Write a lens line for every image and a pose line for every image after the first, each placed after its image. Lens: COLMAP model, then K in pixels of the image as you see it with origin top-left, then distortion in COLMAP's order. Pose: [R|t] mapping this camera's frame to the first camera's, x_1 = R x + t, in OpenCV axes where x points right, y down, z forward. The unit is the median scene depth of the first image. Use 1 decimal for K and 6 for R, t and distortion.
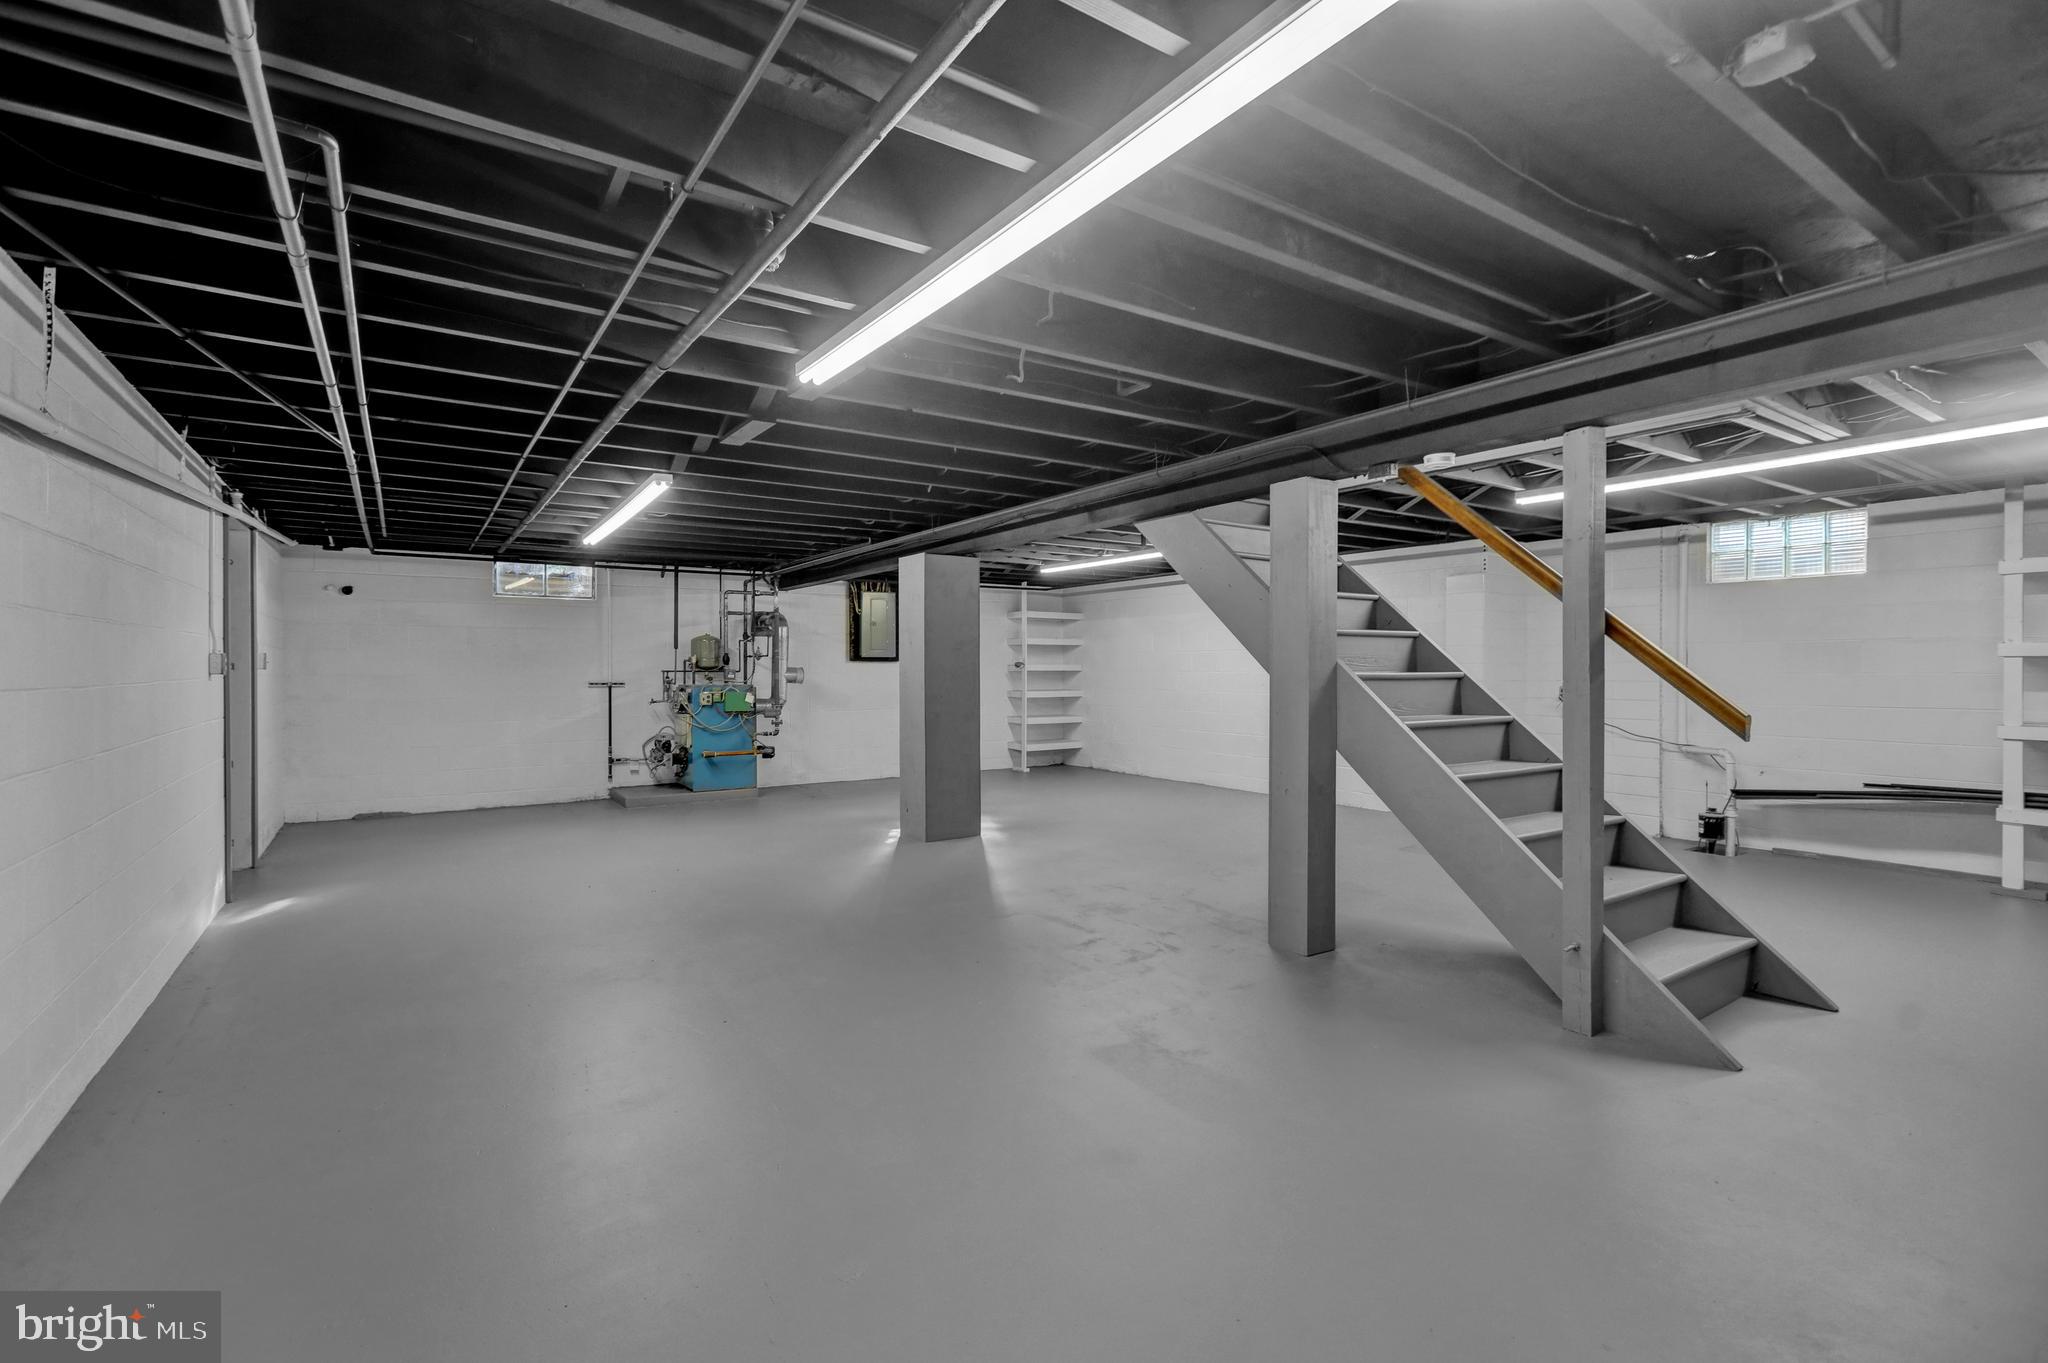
lens RADIAL K [[921.8, 0, 1016.9], [0, 921.8, 680.6], [0, 0, 1]] dist [0.000021, -0.000003]
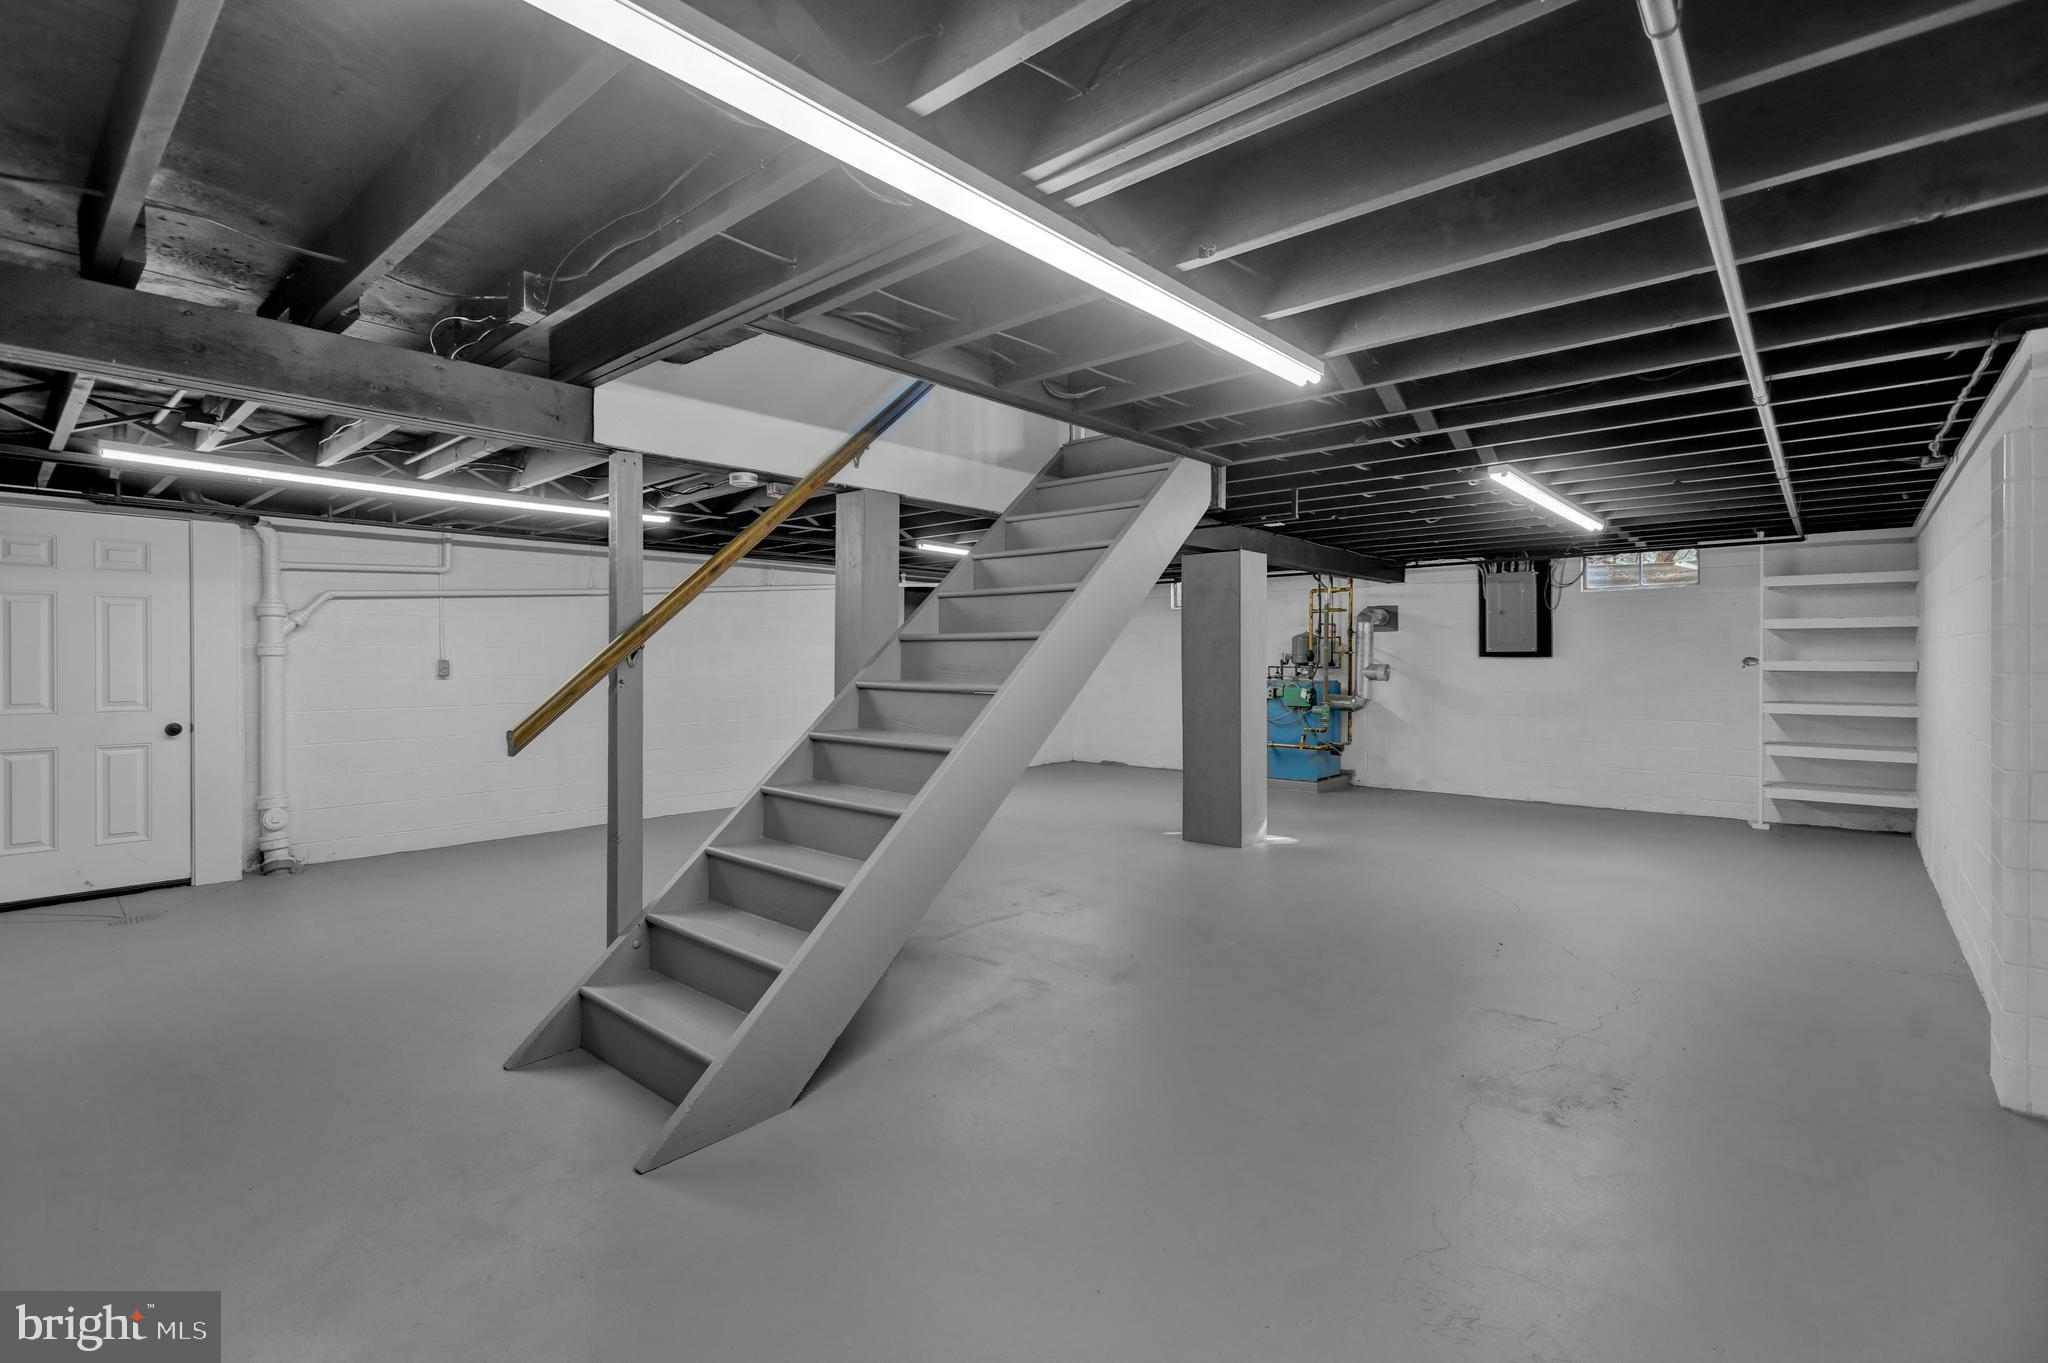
lens RADIAL K [[921.8, 0, 1016.9], [0, 921.8, 680.6], [0, 0, 1]] dist [0.000021, -0.000003]
pose [[0.258127, 0.019556, -0.965913, 0.542419], [-0.018813, 0.999707, 0.015213, -0.003979], [0.965928, 0.014244, 0.258419, 0.369315]]
